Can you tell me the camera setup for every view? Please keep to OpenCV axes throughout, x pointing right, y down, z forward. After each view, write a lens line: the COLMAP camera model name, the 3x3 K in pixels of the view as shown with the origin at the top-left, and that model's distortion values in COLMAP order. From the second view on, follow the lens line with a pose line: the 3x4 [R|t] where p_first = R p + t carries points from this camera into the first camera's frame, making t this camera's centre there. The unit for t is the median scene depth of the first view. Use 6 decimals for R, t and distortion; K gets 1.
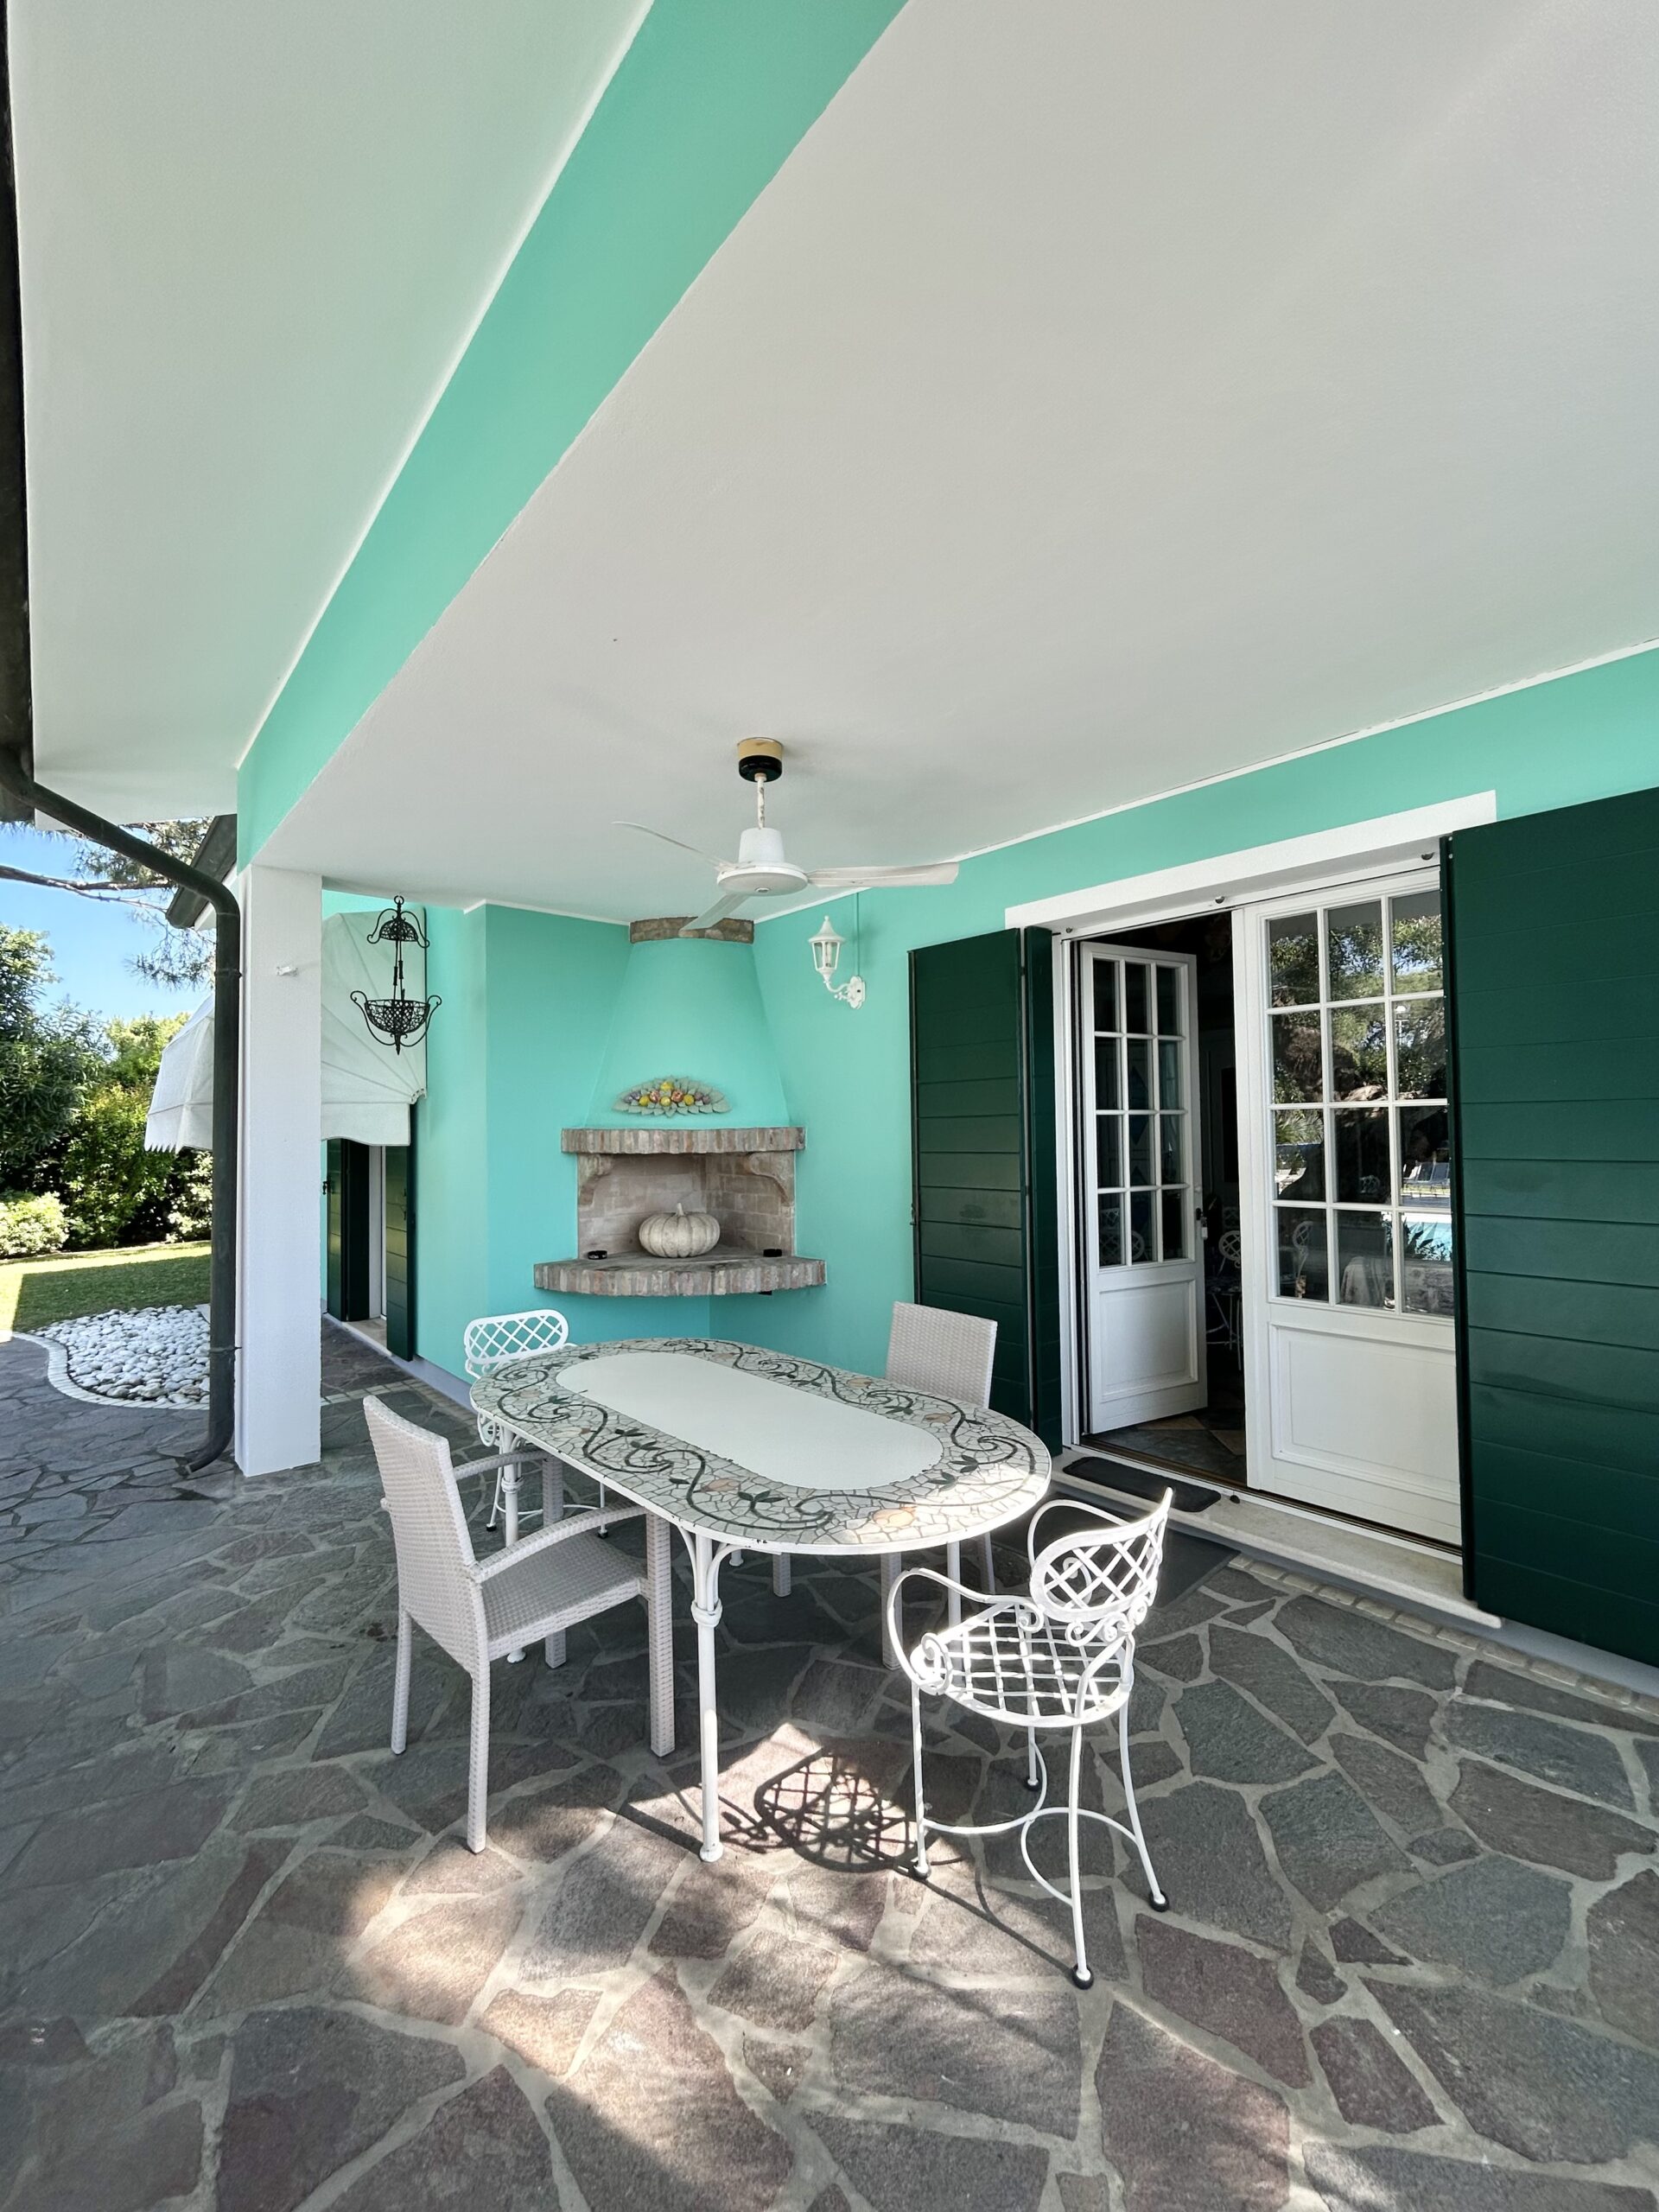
lens RADIAL K [[891.3, 0, 830.7], [0, 891.3, 1112.0], [0, 0, 1]] dist [0.002542, -0.000820]
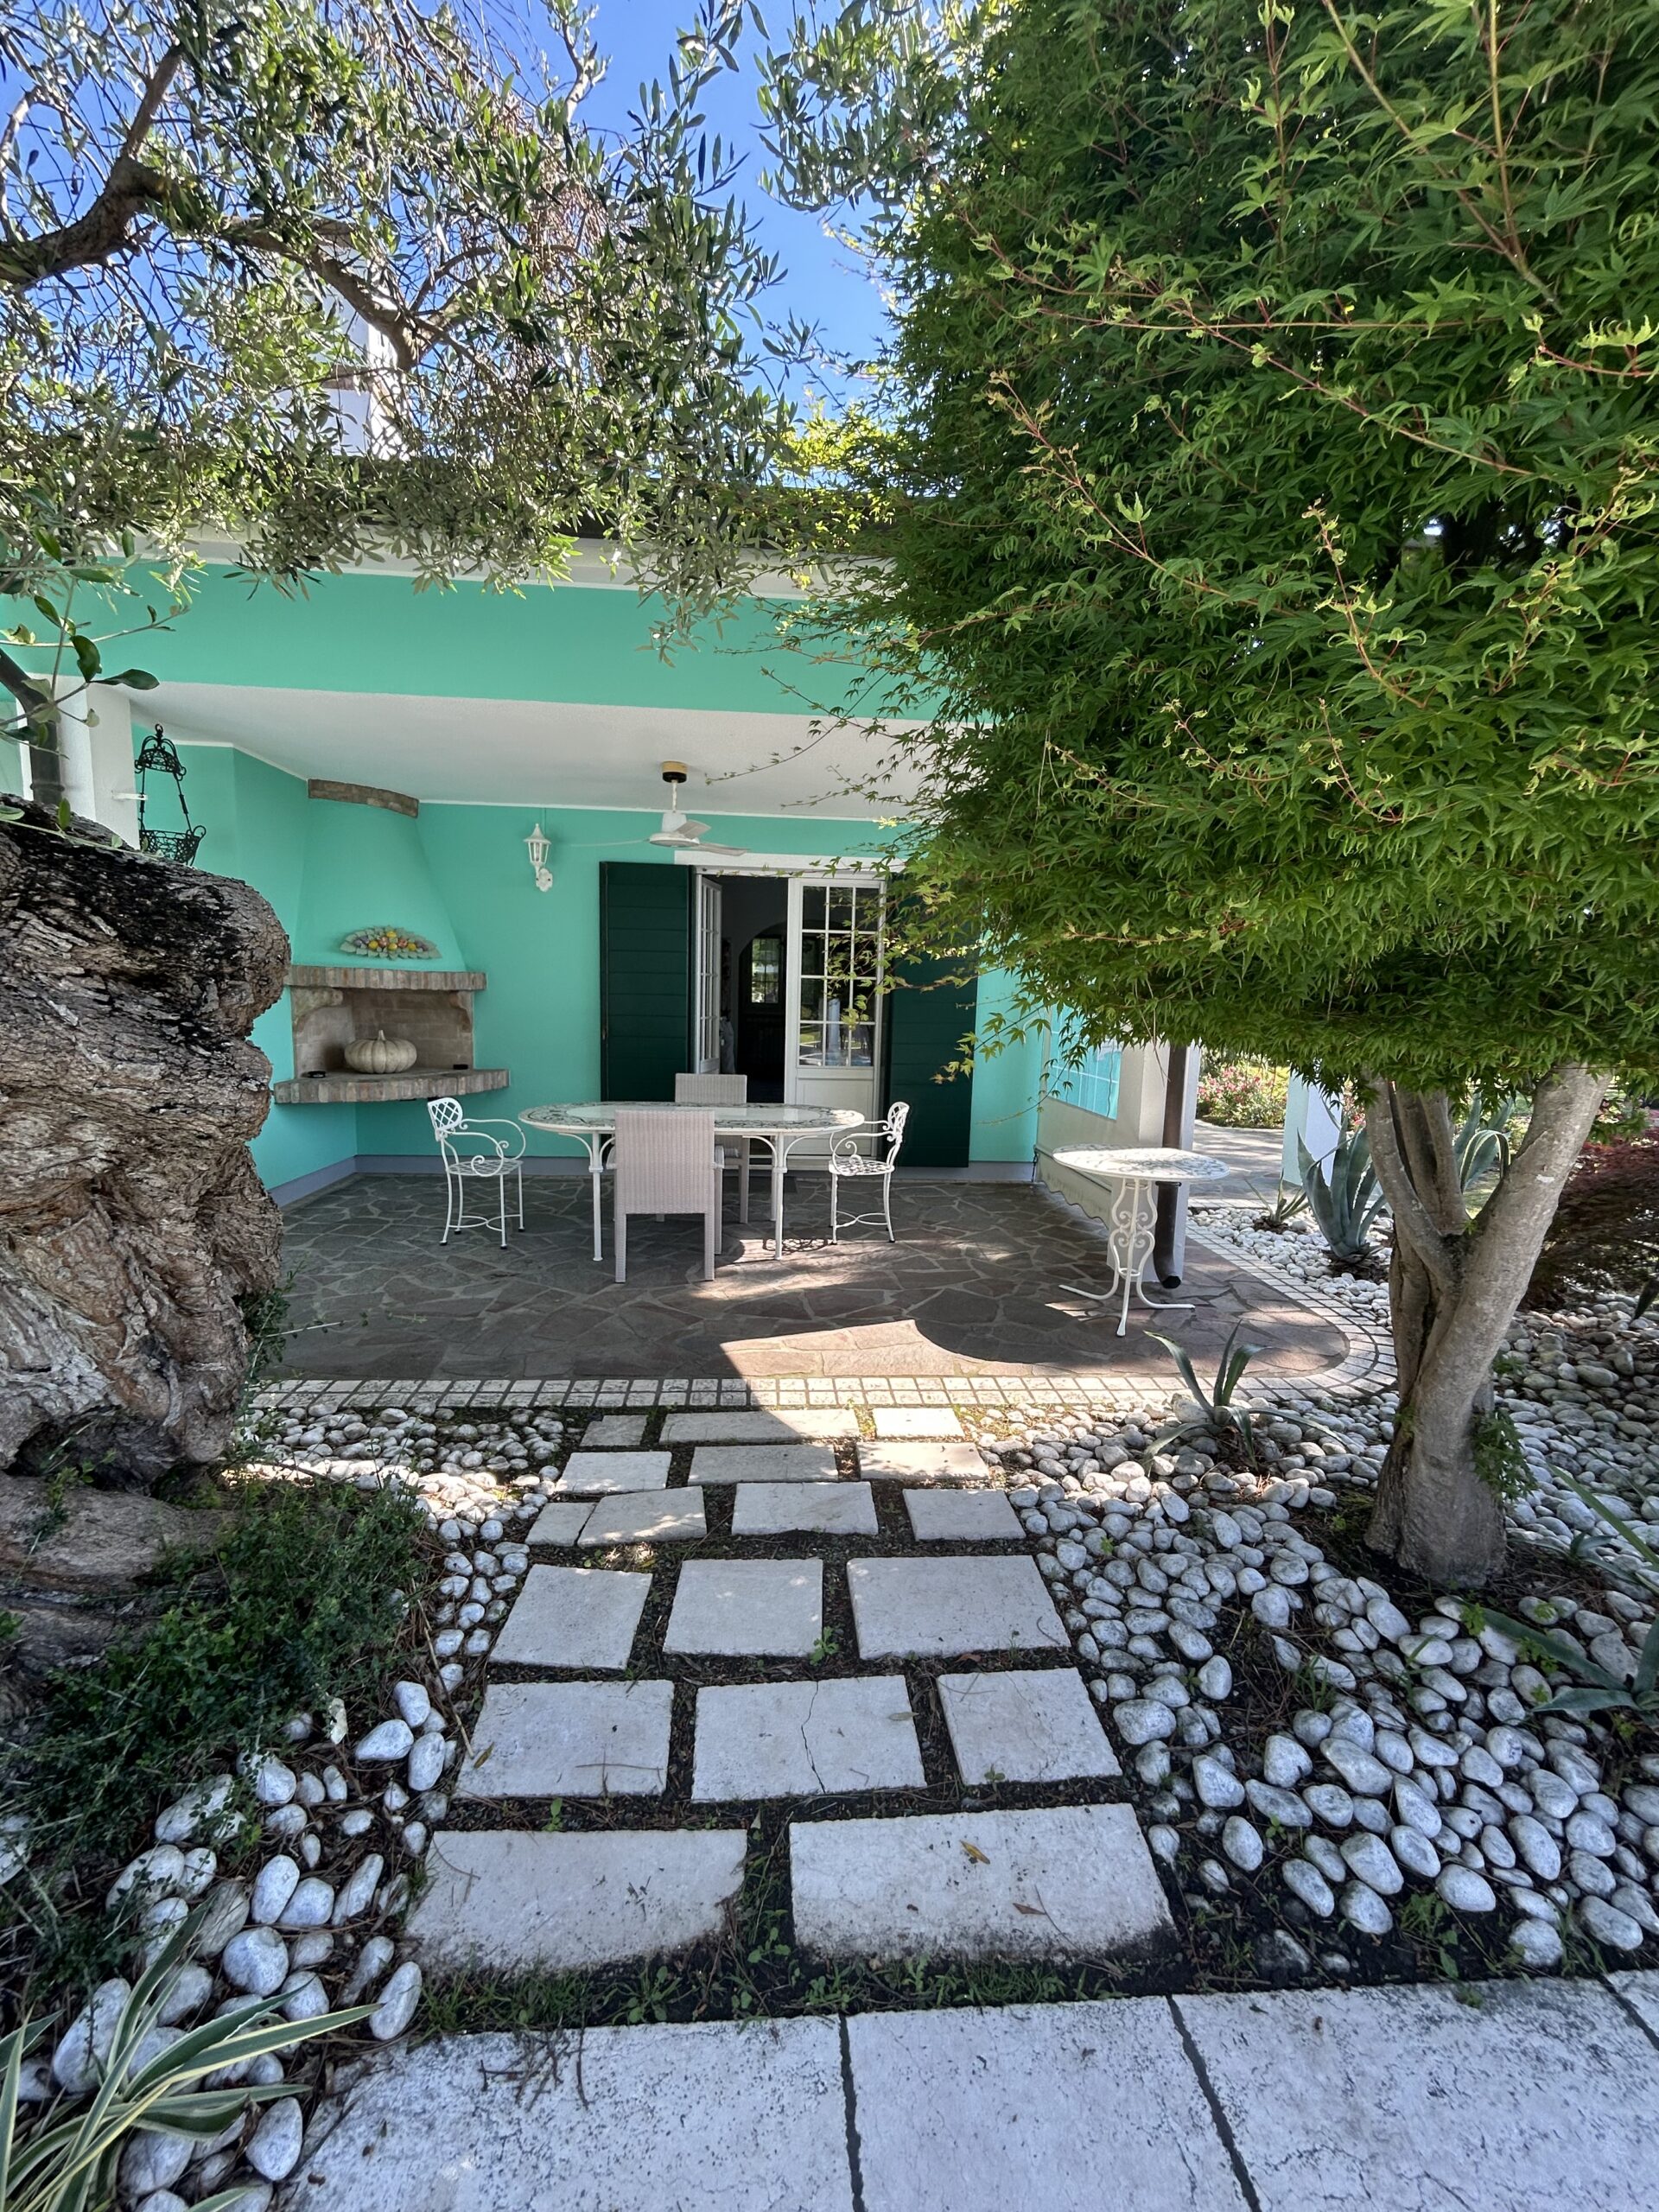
lens RADIAL K [[891.3, 0, 832.3], [0, 891.3, 1100.3], [0, 0, 1]] dist [0.002542, -0.000820]
pose [[0.593865, -0.066493, 0.801812, -0.783823], [-0.051083, 0.991452, 0.120054, 0.018452], [-0.802941, -0.112255, 0.585392, -0.226040]]
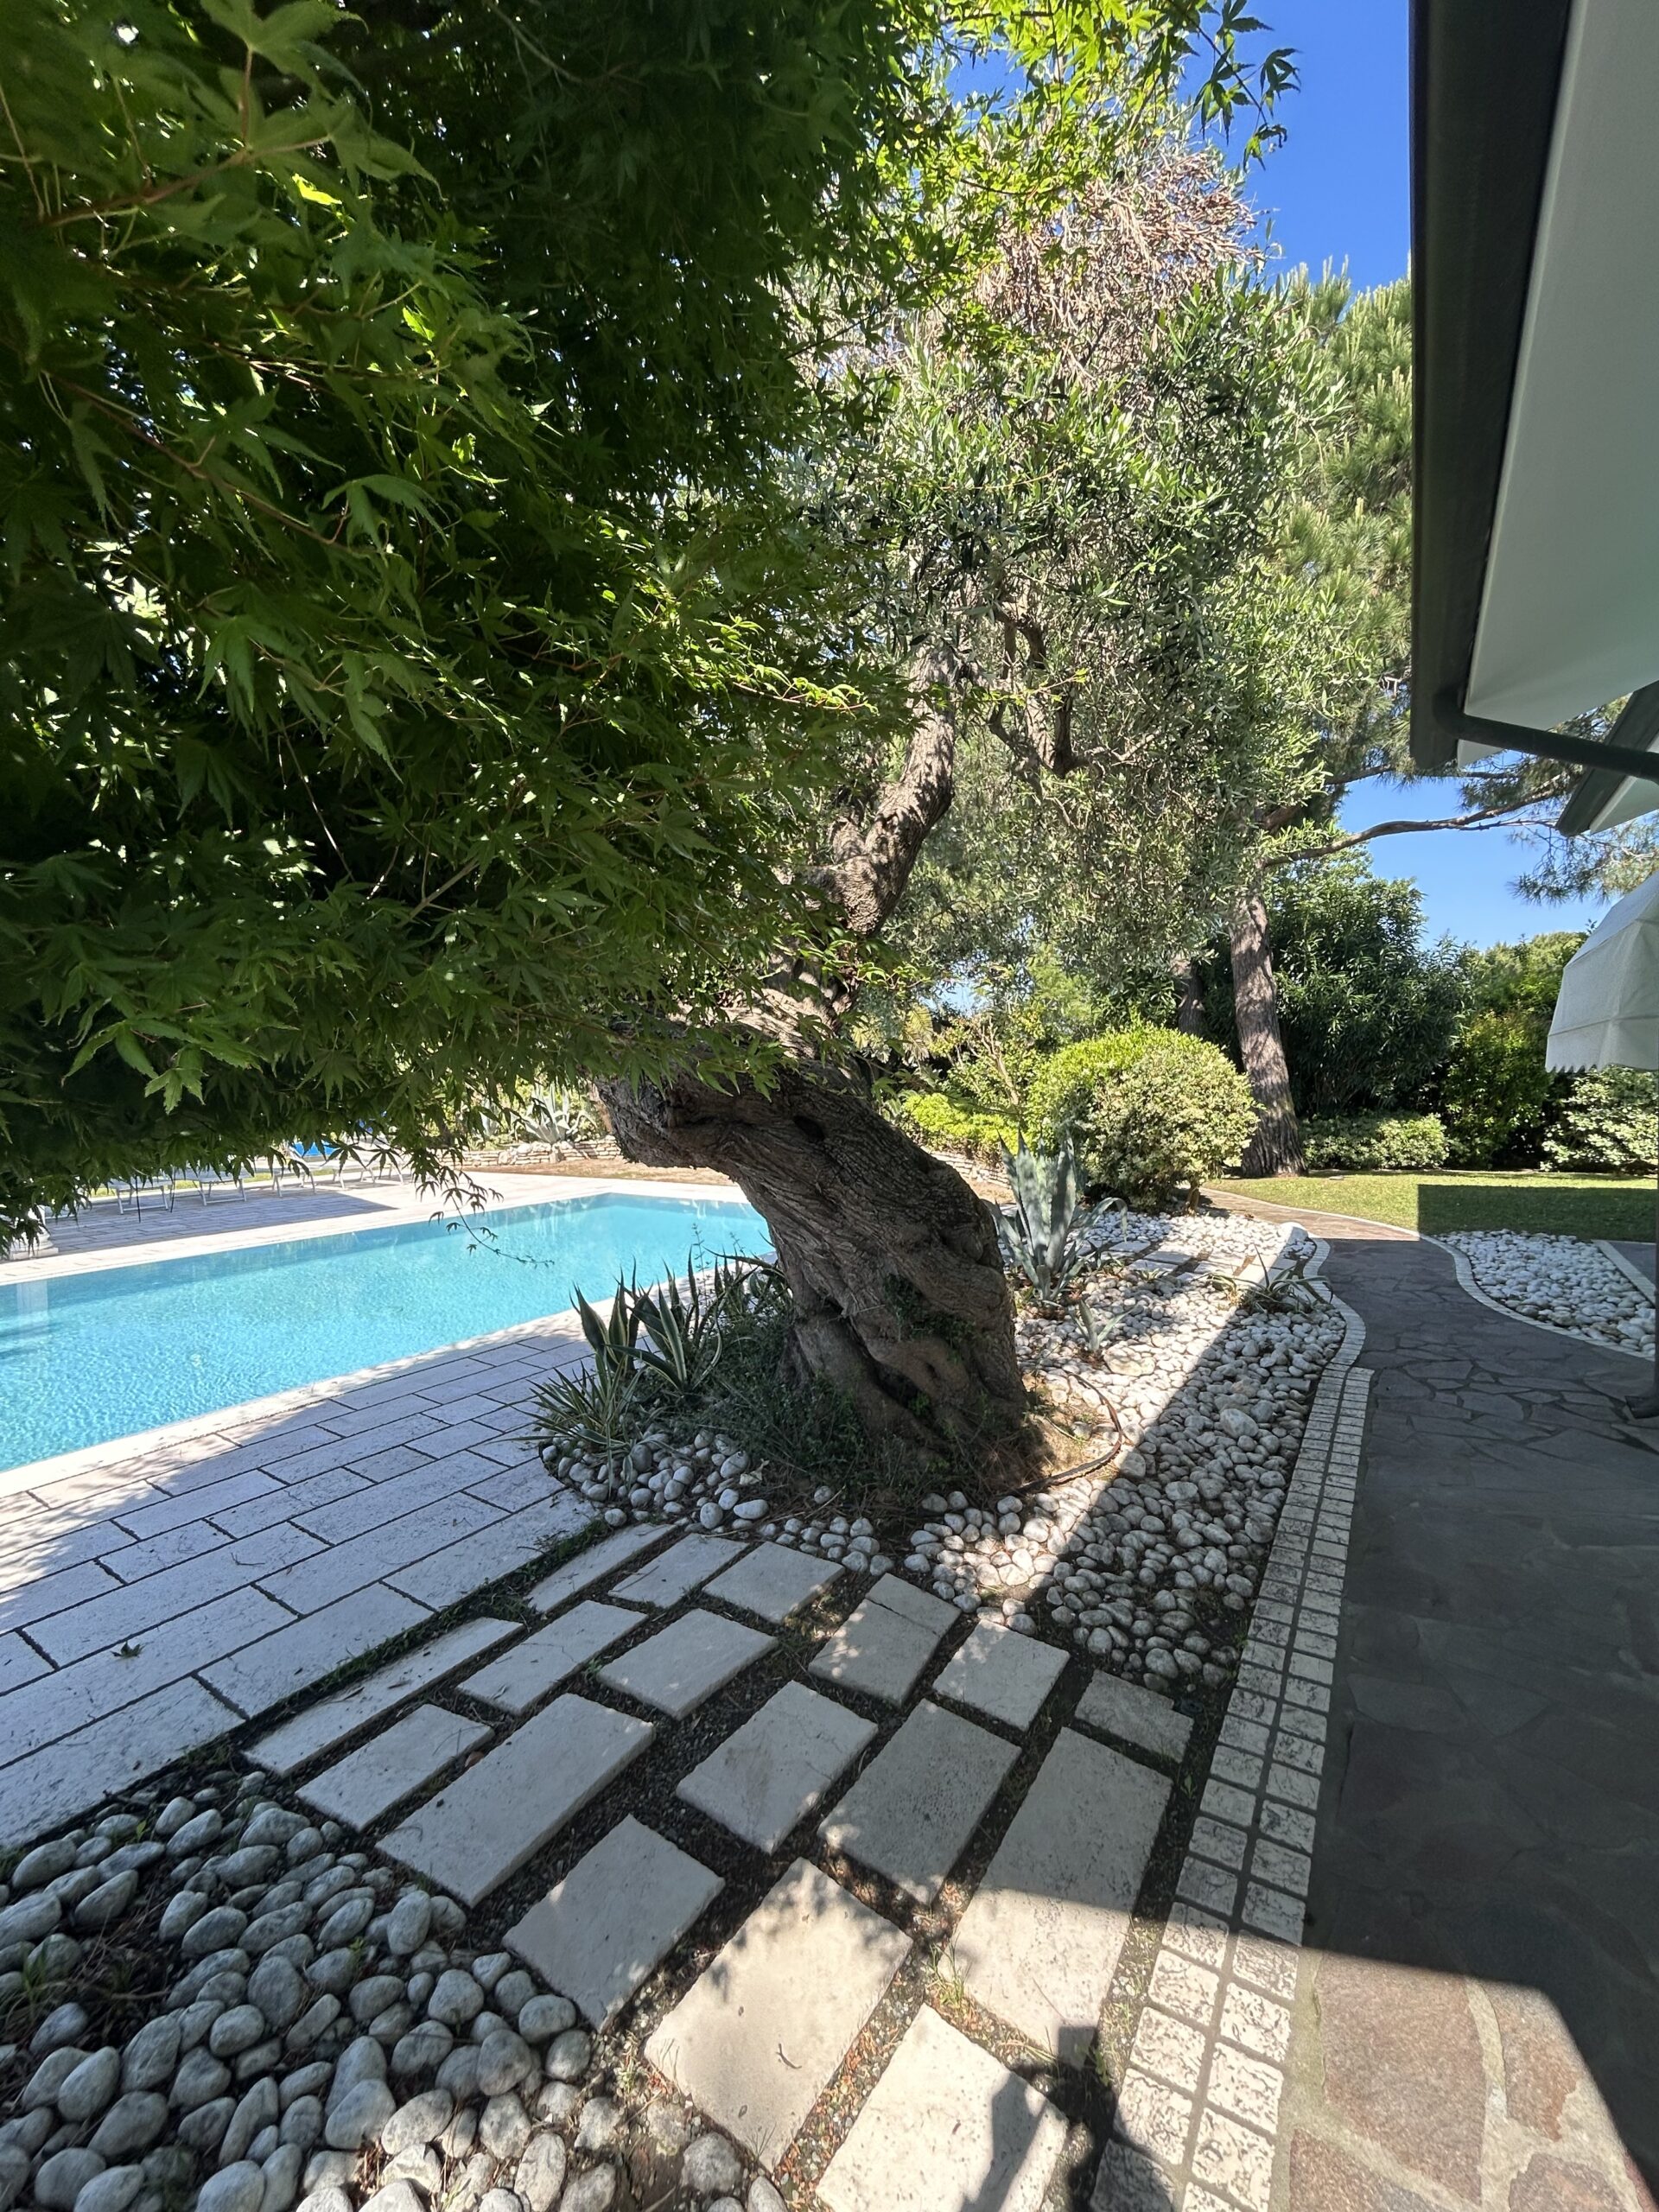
lens RADIAL K [[891.3, 0, 829.5], [0, 891.3, 1114.0], [0, 0, 1]] dist [0.002542, -0.000820]
pose [[0.286911, 0.044705, -0.956914, -0.065003], [0.030124, 0.997995, 0.055656, 0.012017], [0.957484, -0.044794, 0.284989, -0.026454]]
